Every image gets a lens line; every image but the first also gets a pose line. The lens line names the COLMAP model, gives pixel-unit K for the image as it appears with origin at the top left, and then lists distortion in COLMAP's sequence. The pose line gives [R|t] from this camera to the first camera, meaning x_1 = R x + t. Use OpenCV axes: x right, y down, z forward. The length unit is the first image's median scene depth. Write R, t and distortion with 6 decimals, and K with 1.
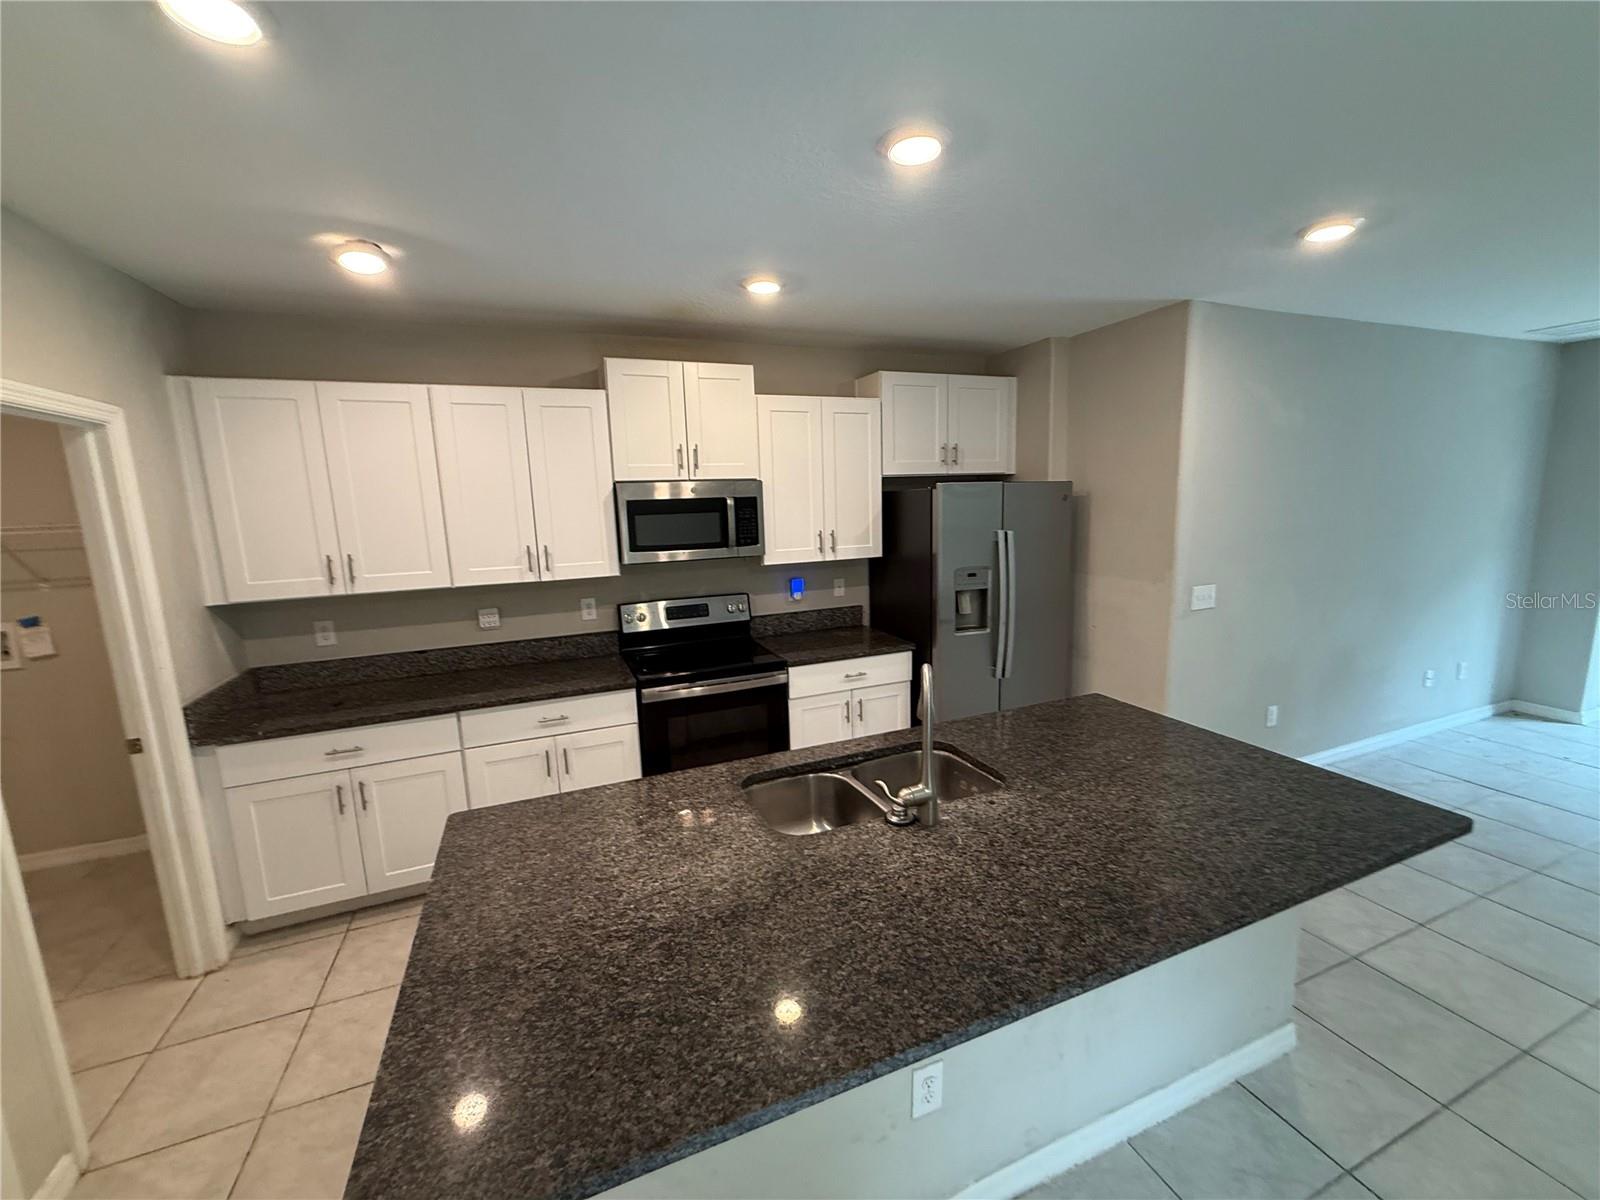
lens RADIAL K [[635.5, 0, 796.5], [0, 635.5, 602.3], [0, 0, 1]] dist [-0.000104, -0.000410]
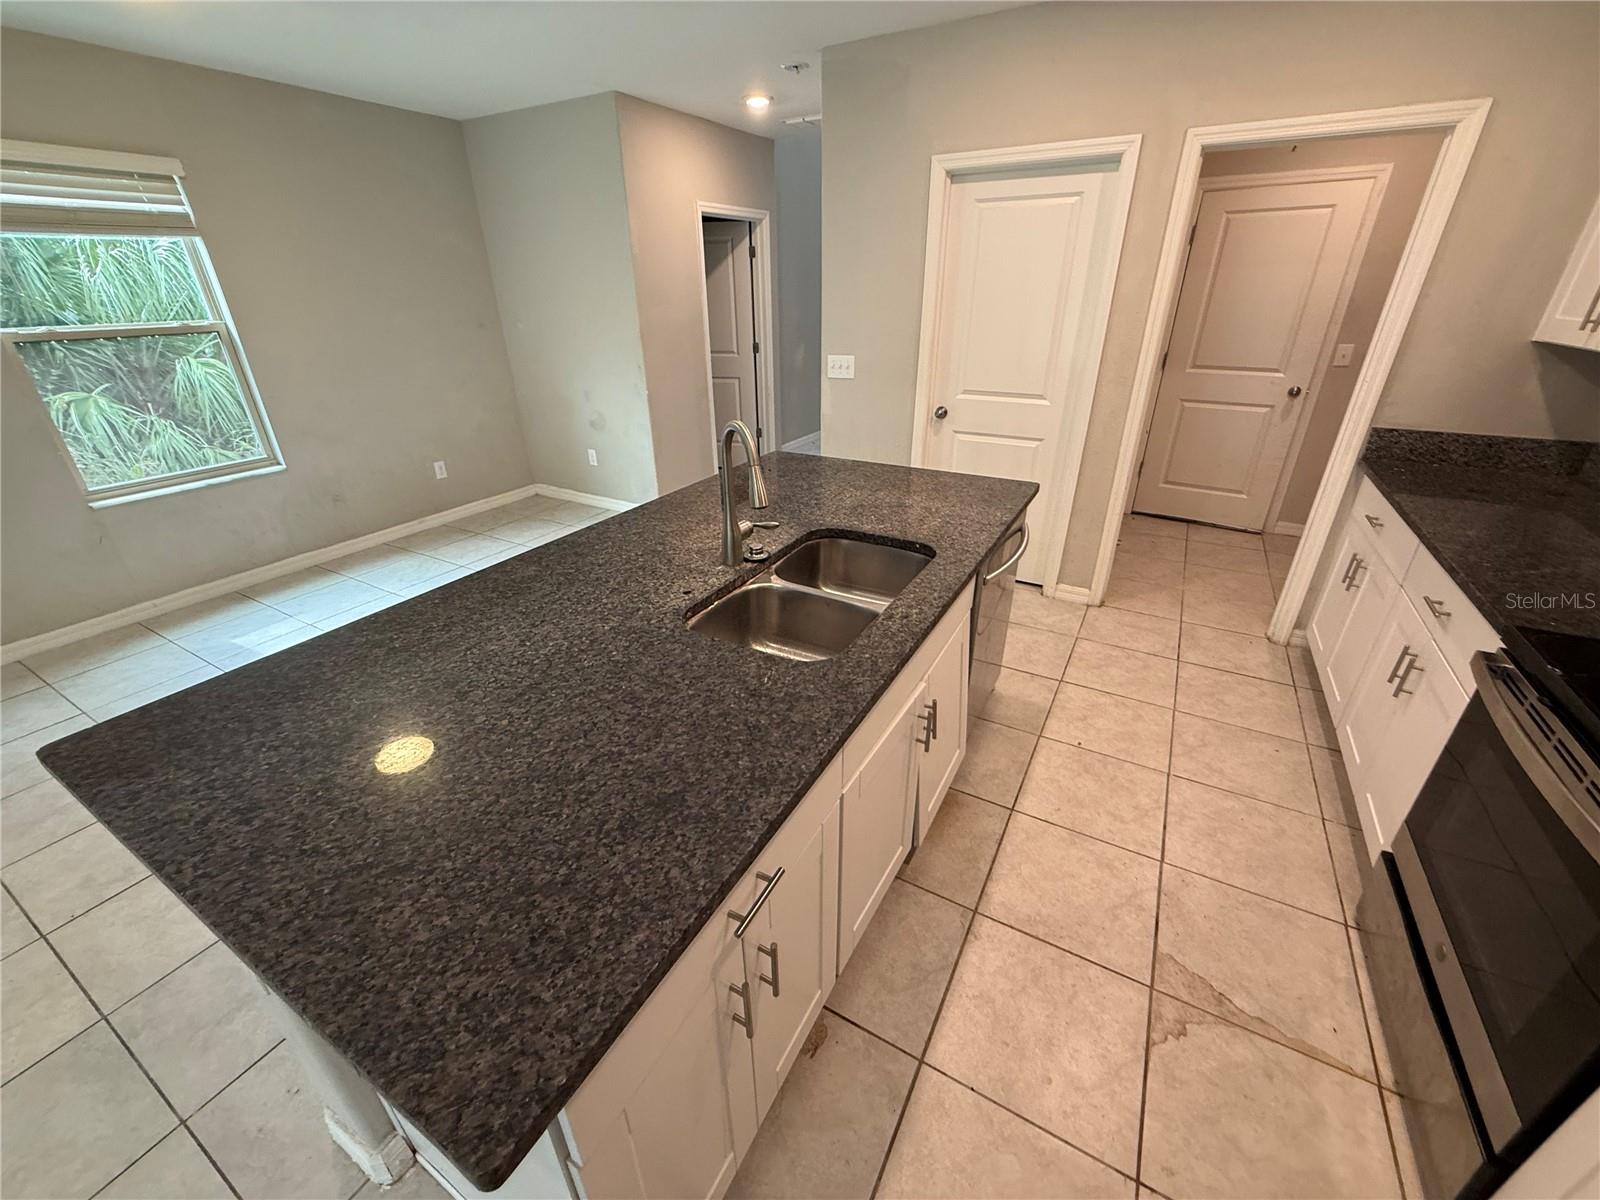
lens RADIAL K [[635.5, 0, 799.9], [0, 635.5, 600.5], [0, 0, 1]] dist [-0.000104, -0.000410]
pose [[-0.782258, 0.312976, -0.538626, 0.355160], [-0.066674, 0.817602, 0.571911, -0.108091], [0.619376, 0.483295, -0.618708, 0.879059]]
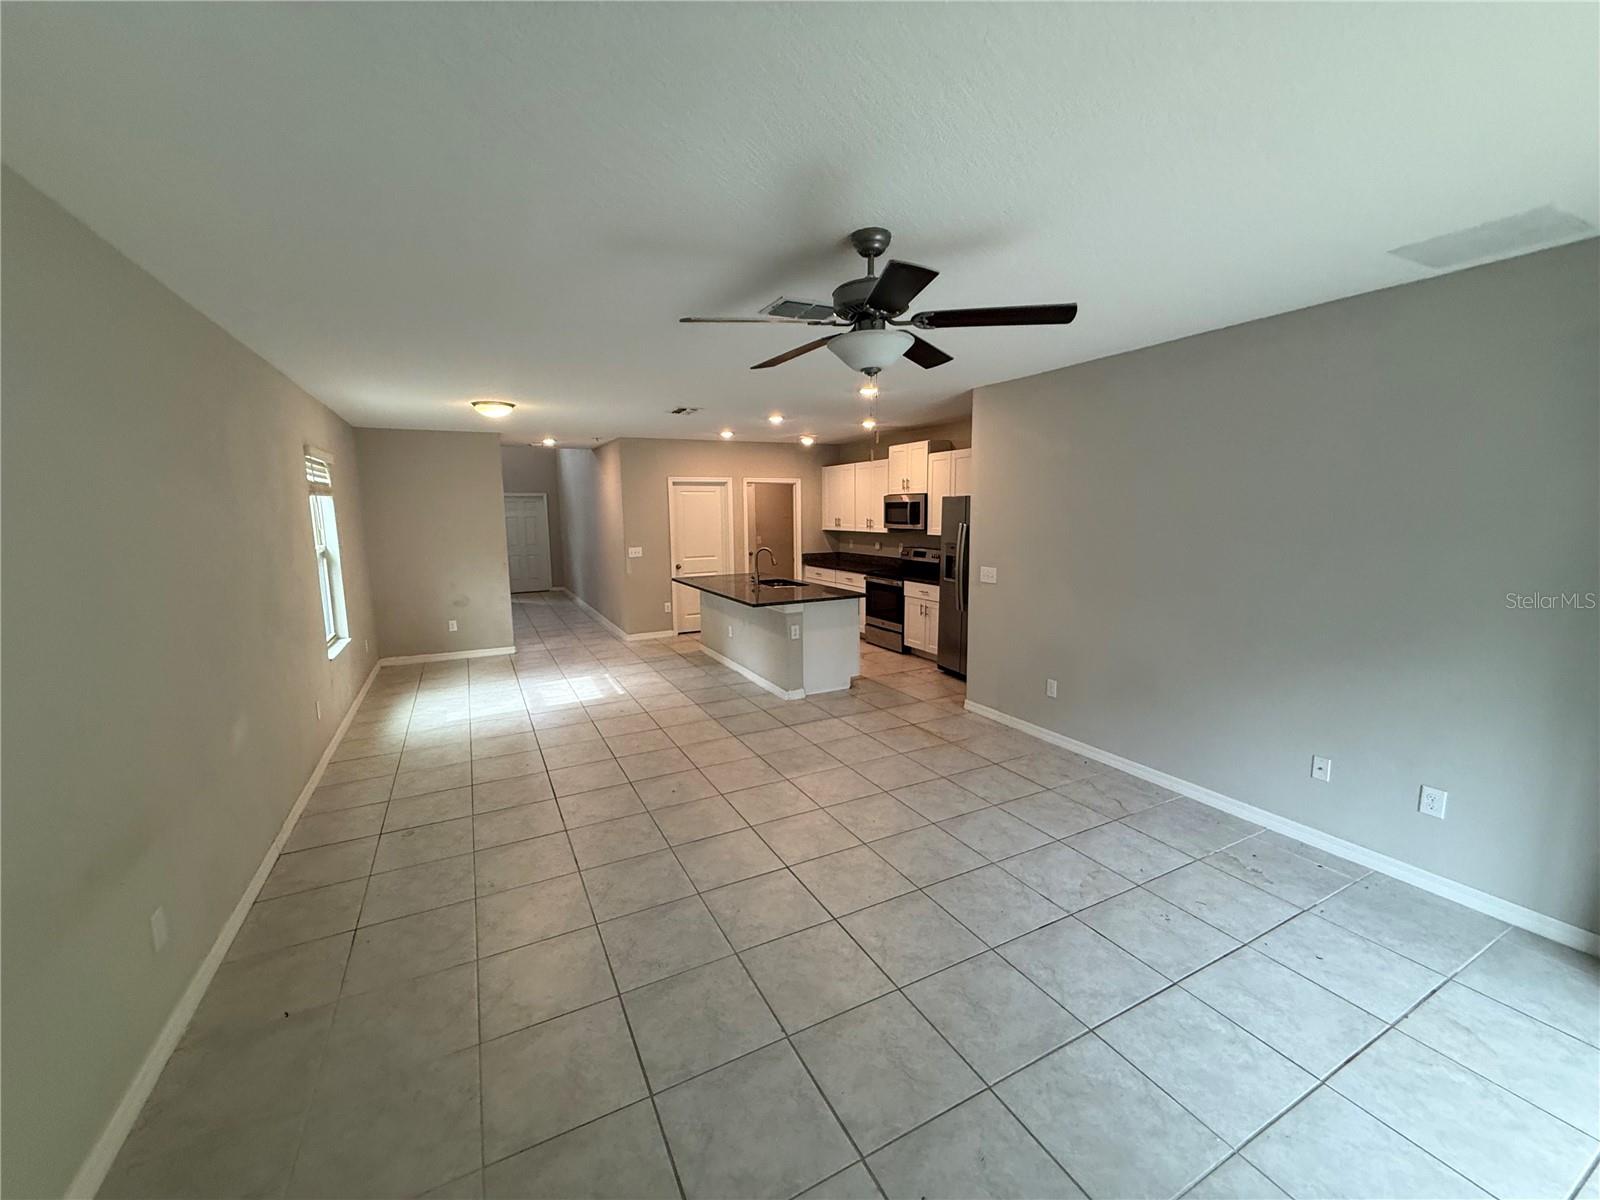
lens RADIAL K [[635.5, 0, 801.3], [0, 635.5, 603.8], [0, 0, 1]] dist [-0.000104, -0.000410]
pose [[0.100436, 0.176441, -0.979174, 2.126461], [-0.154005, 0.975046, 0.159900, -0.115205], [0.982952, 0.134738, 0.125103, 0.395845]]
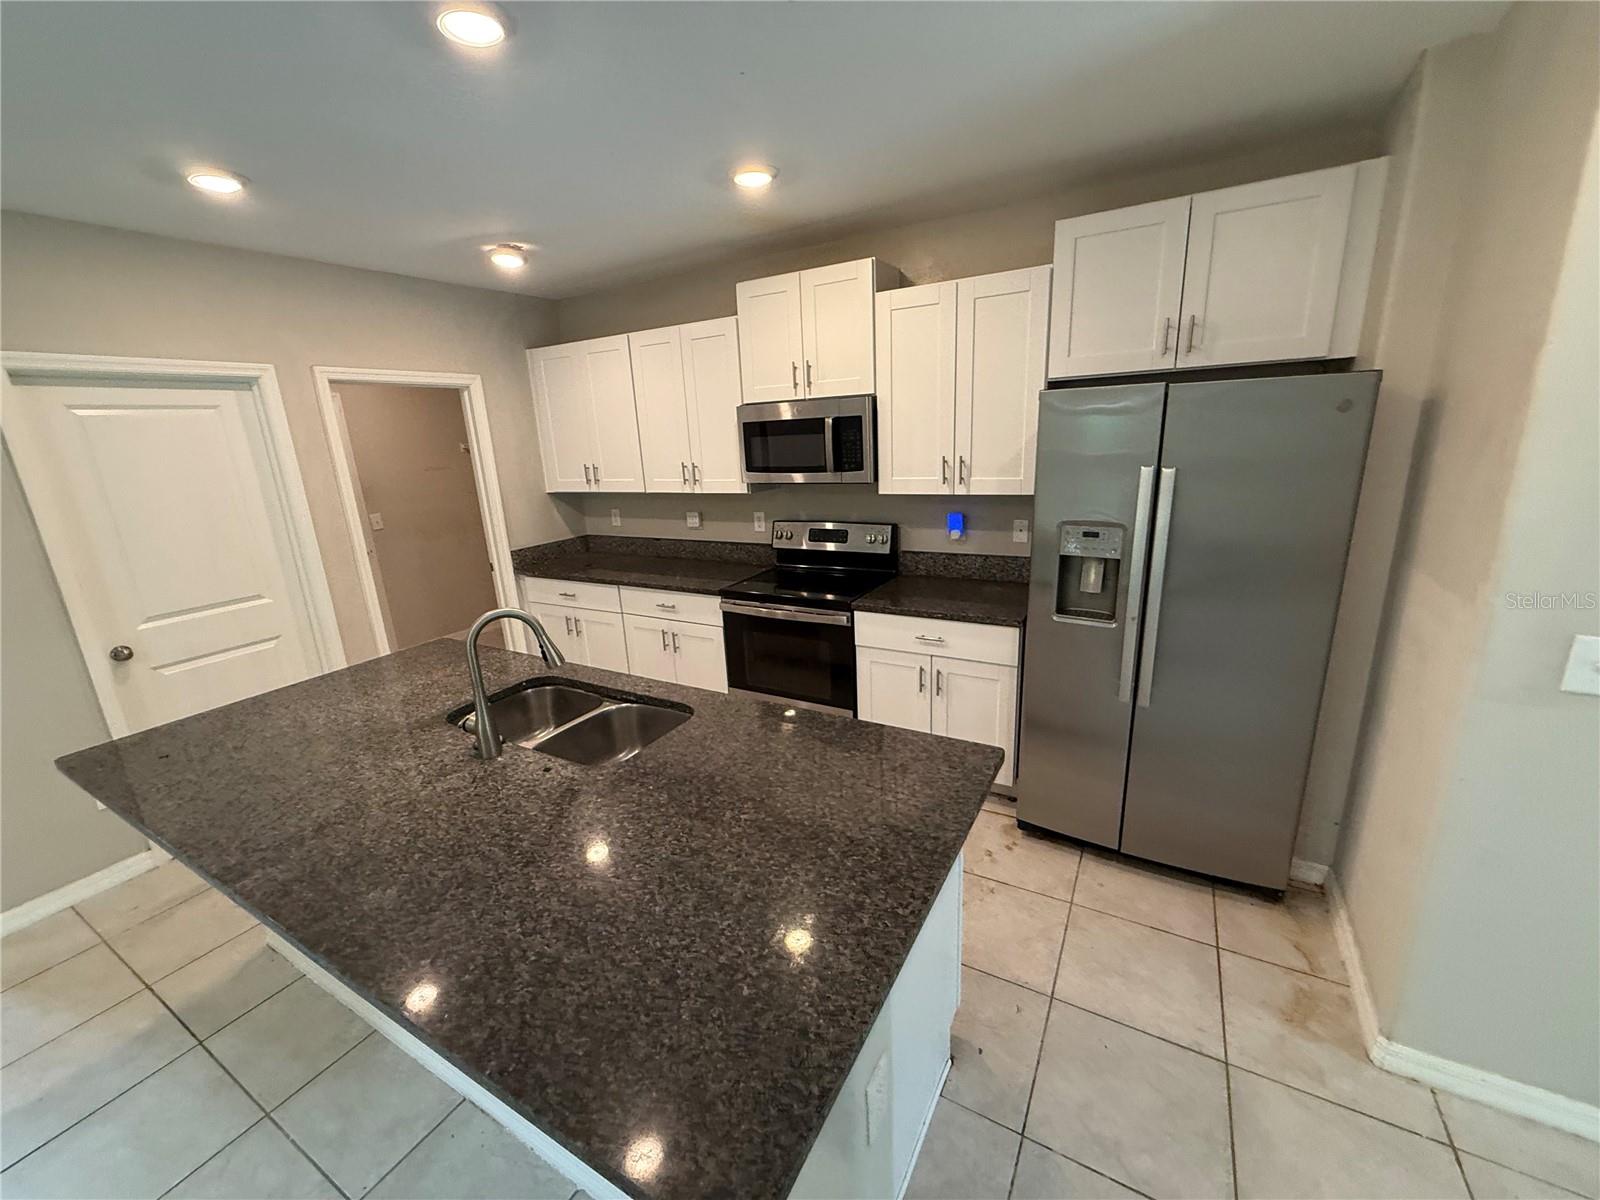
lens RADIAL K [[635.5, 0, 794.4], [0, 635.5, 599.5], [0, 0, 1]] dist [-0.000104, -0.000410]
pose [[0.615535, 0.203620, -0.761351, 0.624629], [-0.098136, 0.978331, 0.182310, -0.069402], [0.781976, -0.037502, 0.622180, 0.376901]]
